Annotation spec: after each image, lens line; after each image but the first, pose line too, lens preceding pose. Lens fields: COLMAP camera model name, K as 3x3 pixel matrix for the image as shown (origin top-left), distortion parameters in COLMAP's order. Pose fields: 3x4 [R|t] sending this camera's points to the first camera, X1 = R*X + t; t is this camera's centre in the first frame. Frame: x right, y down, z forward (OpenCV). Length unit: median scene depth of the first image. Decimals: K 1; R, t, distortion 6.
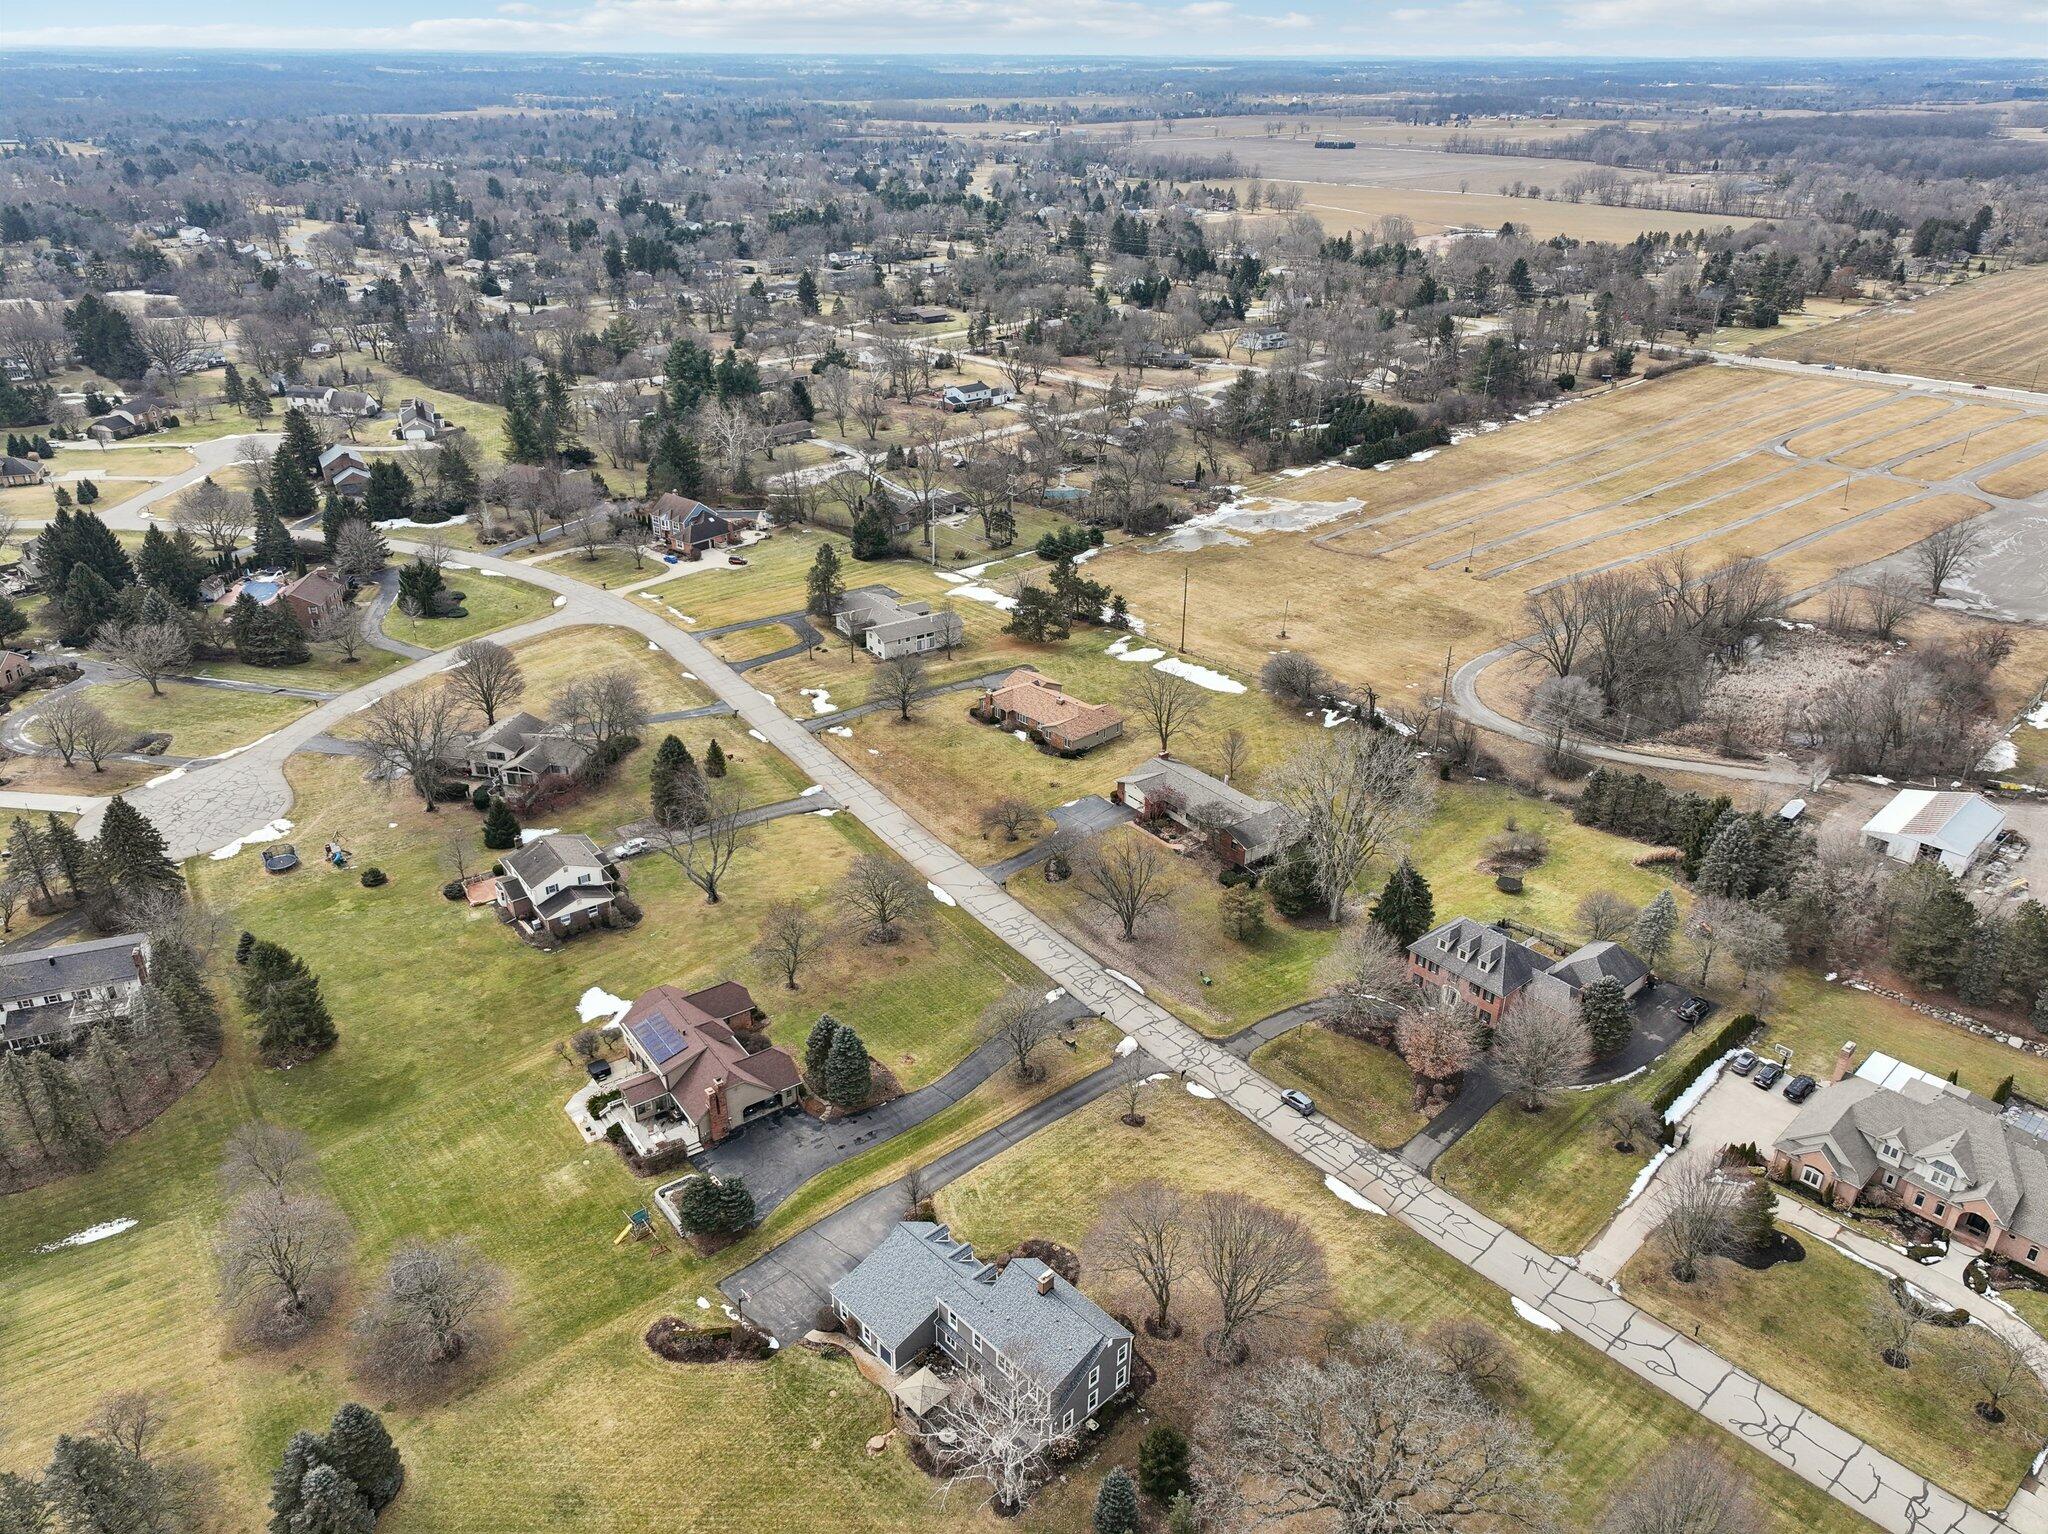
lens RADIAL K [[1448.8, 0, 1017.9], [0, 1448.8, 753.5], [0, 0, 1]] dist [0.002914, 0.011324]
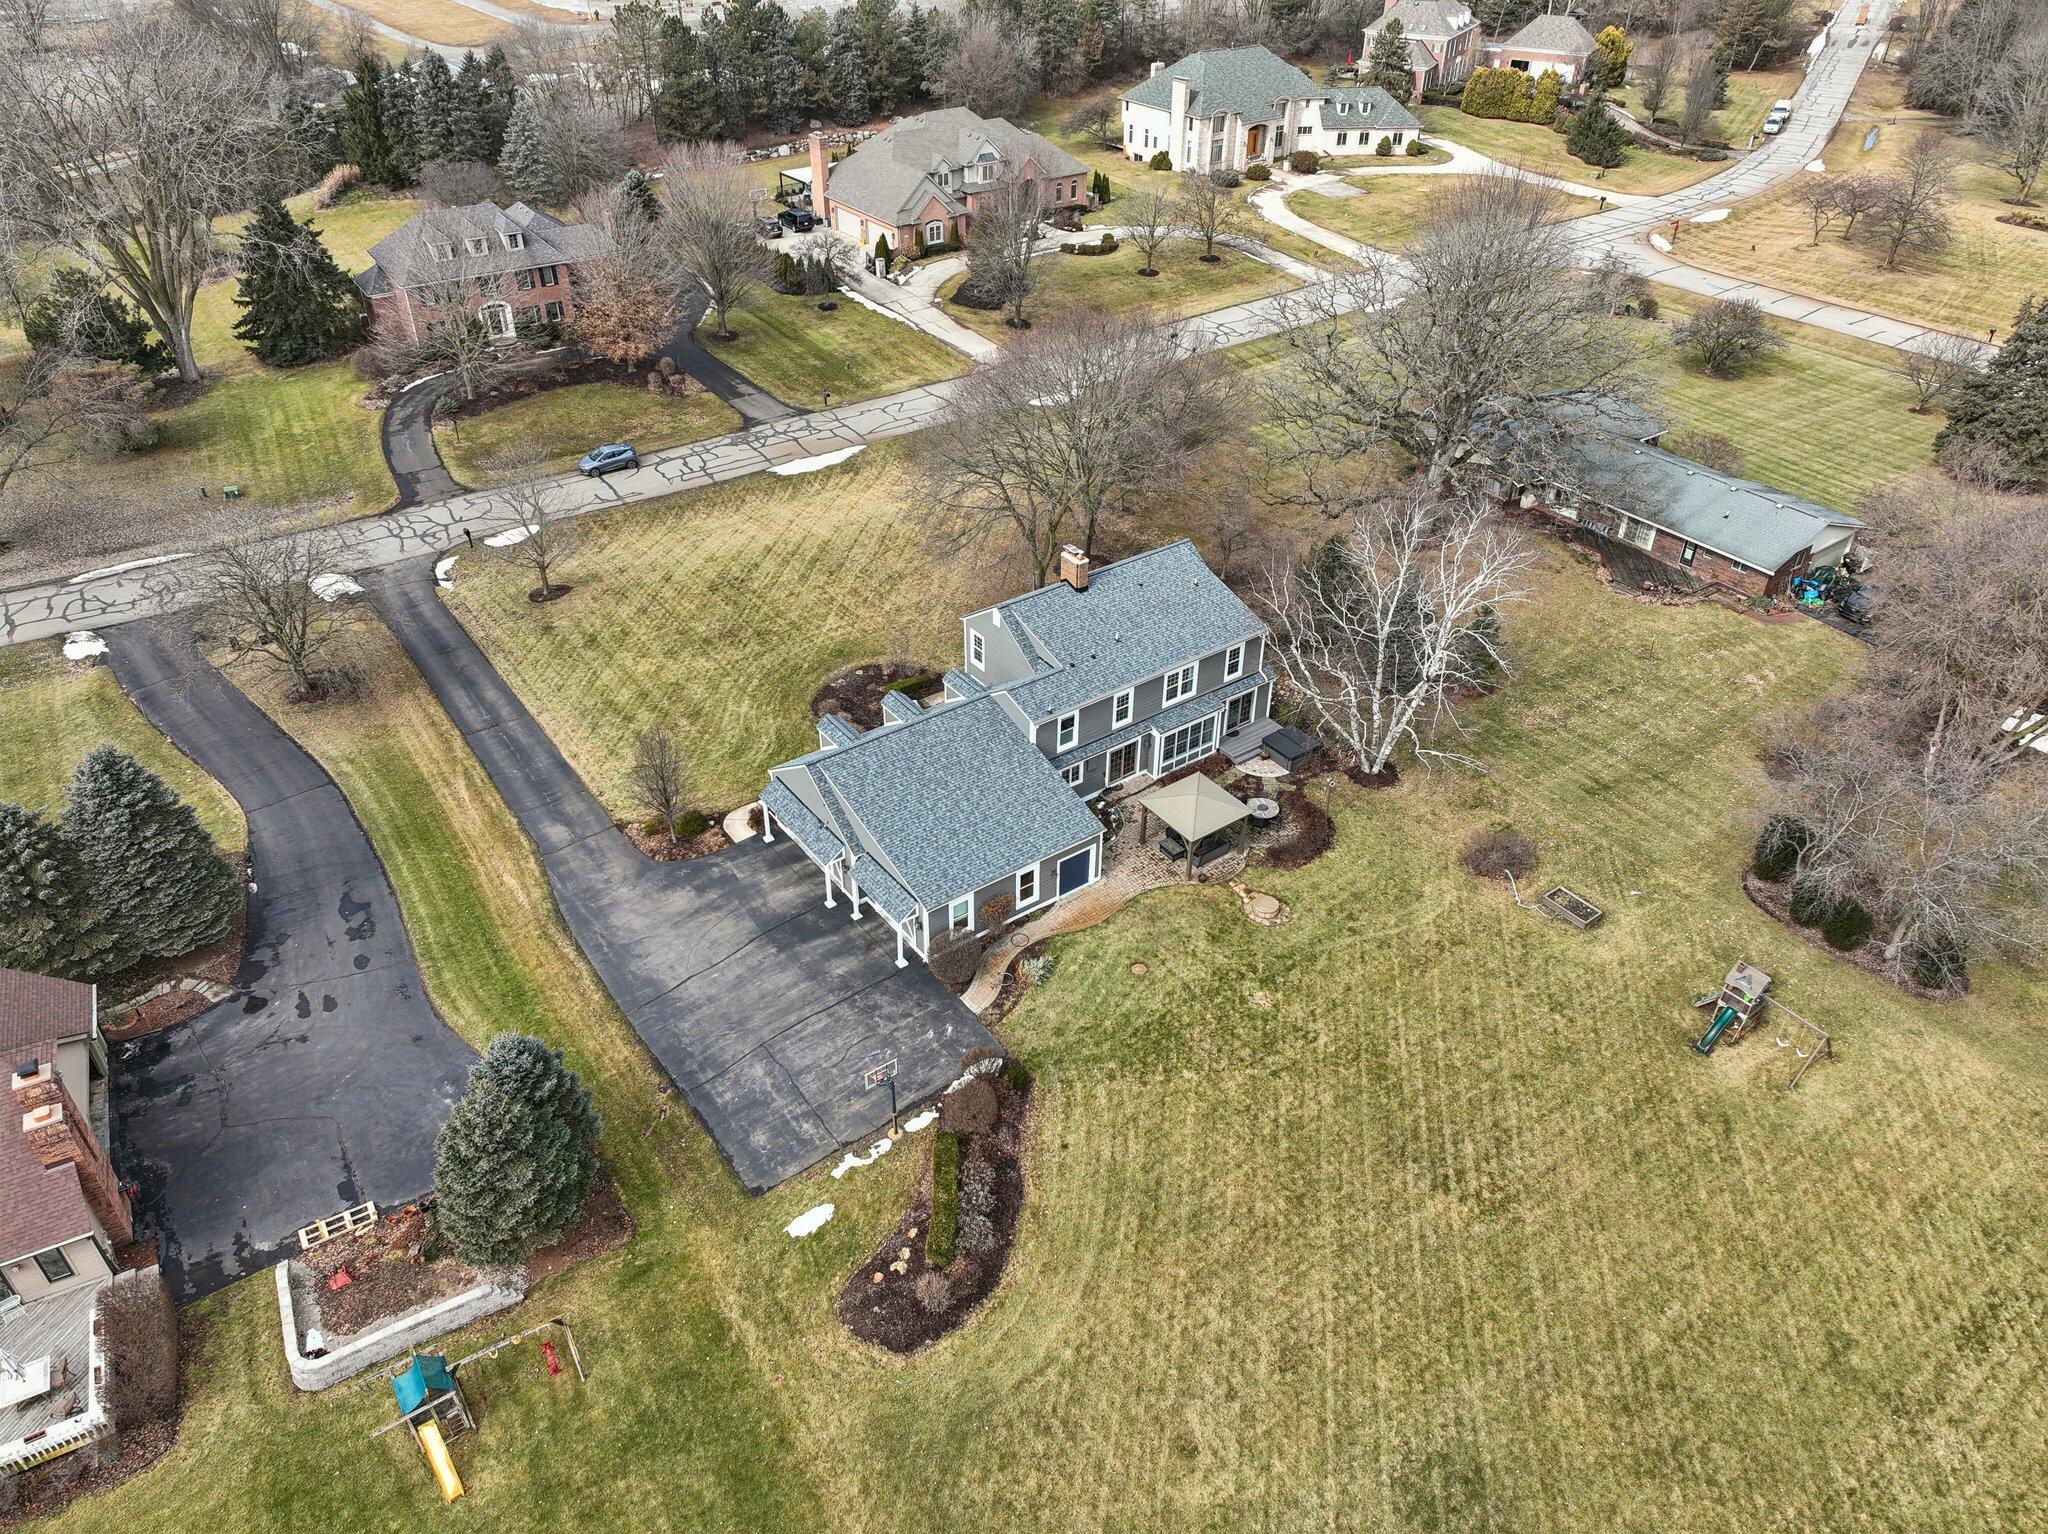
lens RADIAL K [[1448.8, 0, 1023.2], [0, 1448.8, 757.9], [0, 0, 1]] dist [0.002914, 0.011324]
pose [[0.122898, -0.576965, 0.807470, -0.348495], [0.429972, 0.764264, 0.480651, 0.108127], [-0.894439, 0.288118, 0.342005, 0.629615]]
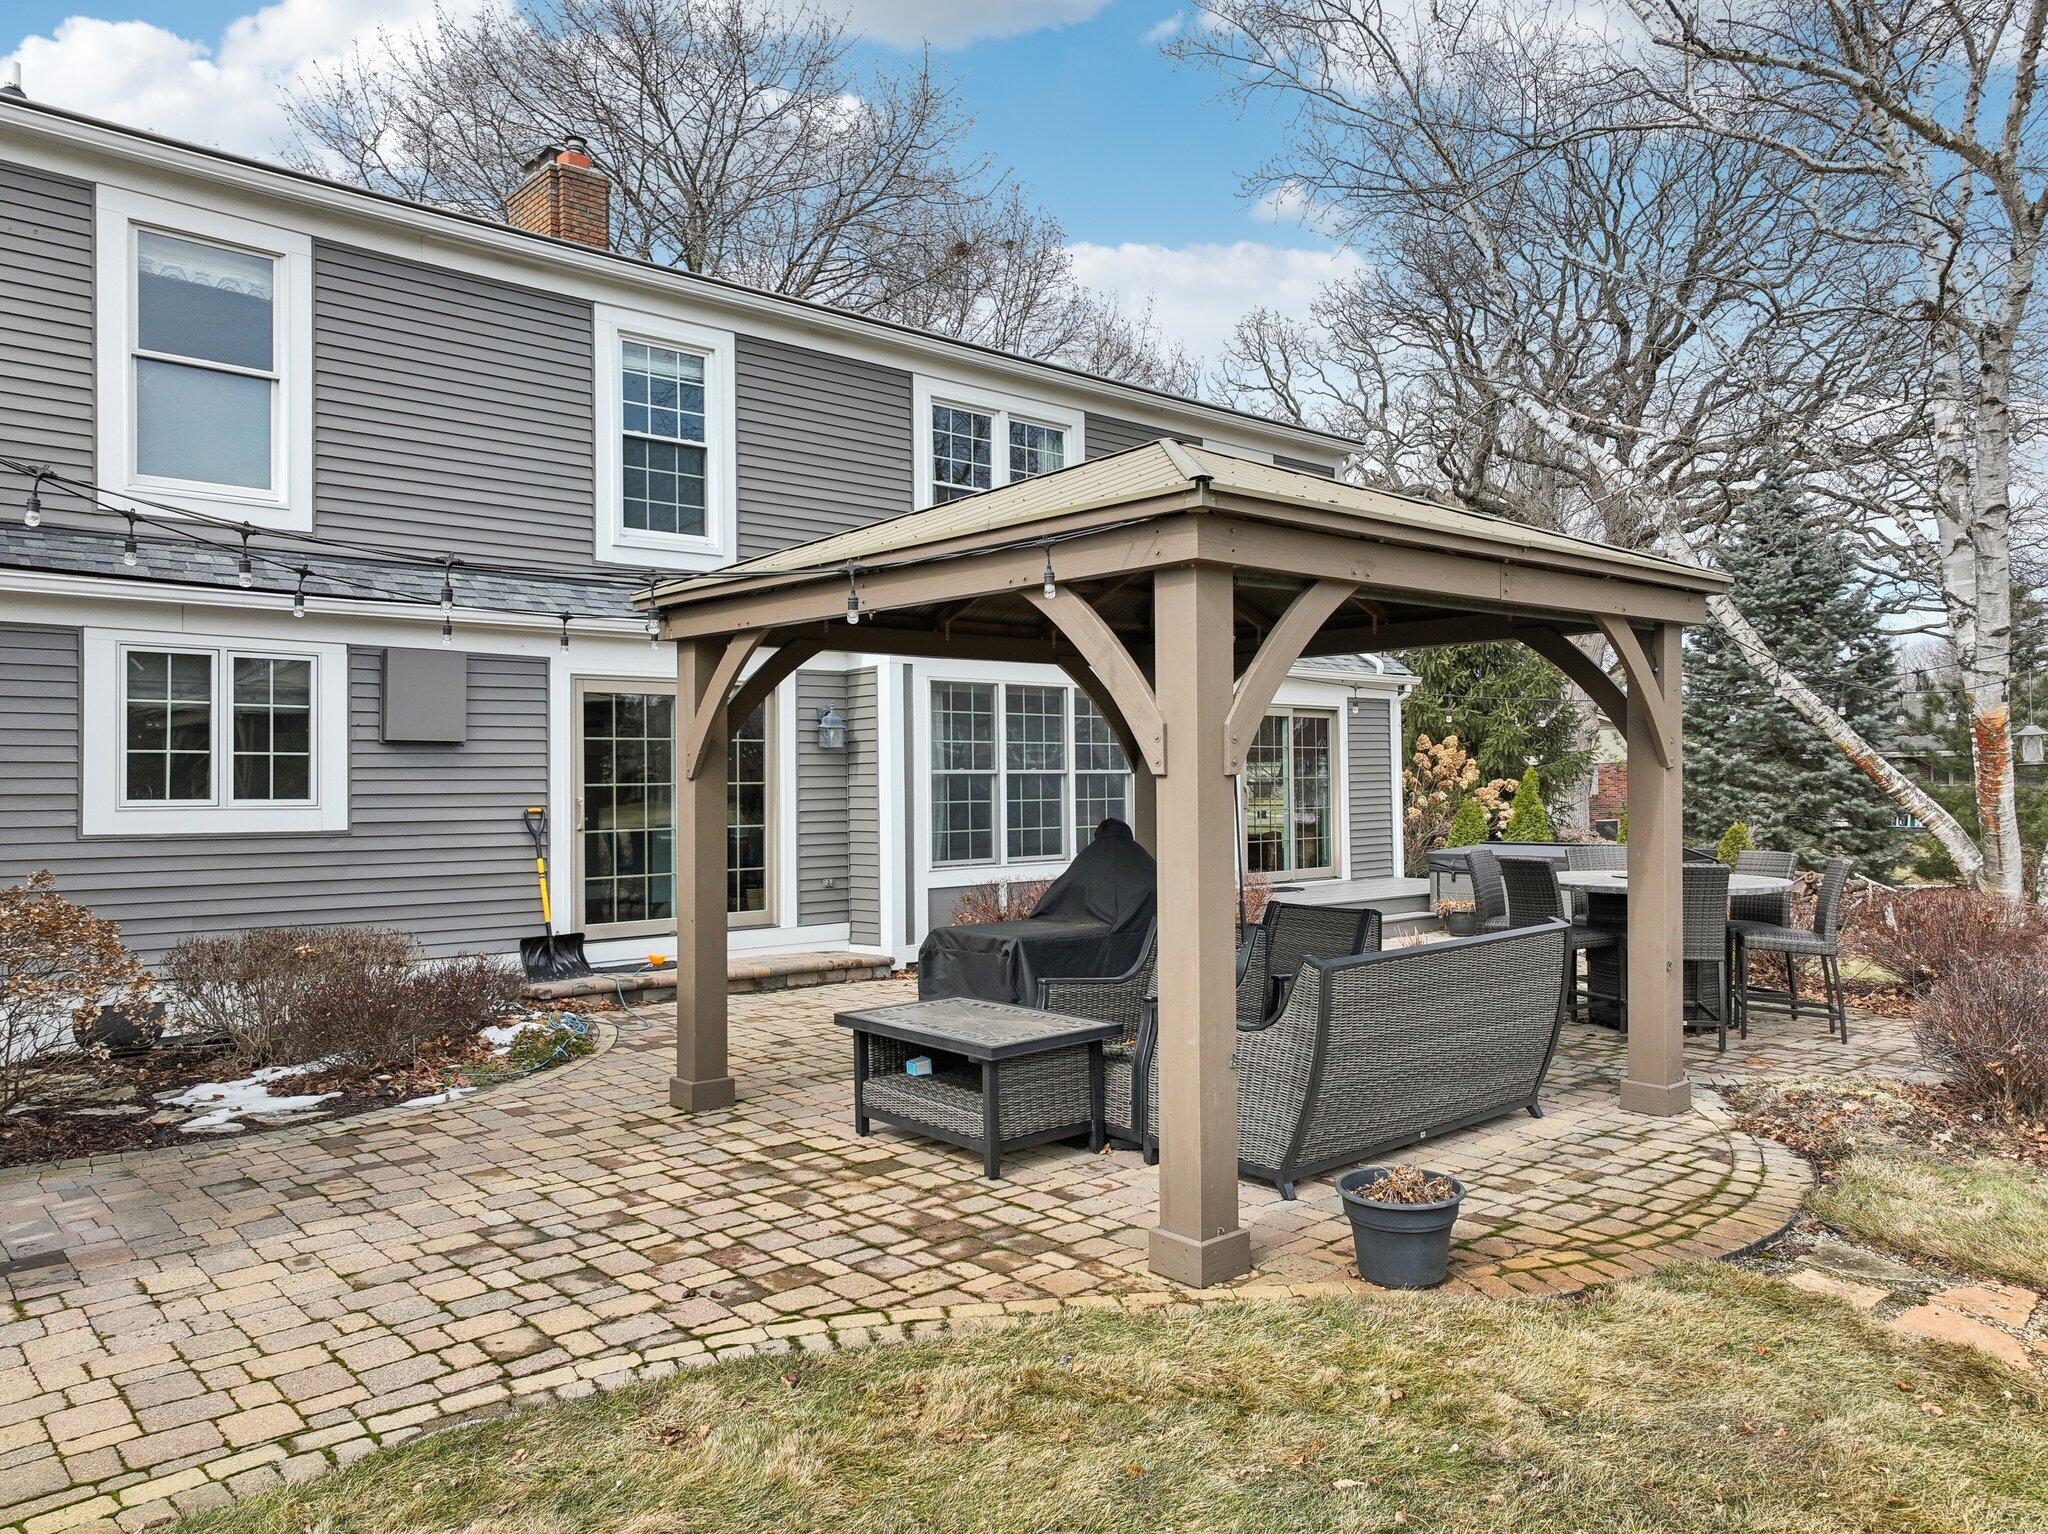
lens RADIAL K [[1448.8, 0, 1027.5], [0, 1448.8, 766.8], [0, 0, 1]] dist [0.002914, 0.011324]
pose [[0.022794, 0.007362, 0.999713, -0.087287], [0.449958, 0.892891, -0.016835, 0.320067], [-0.892759, 0.450213, 0.017040, 0.726412]]
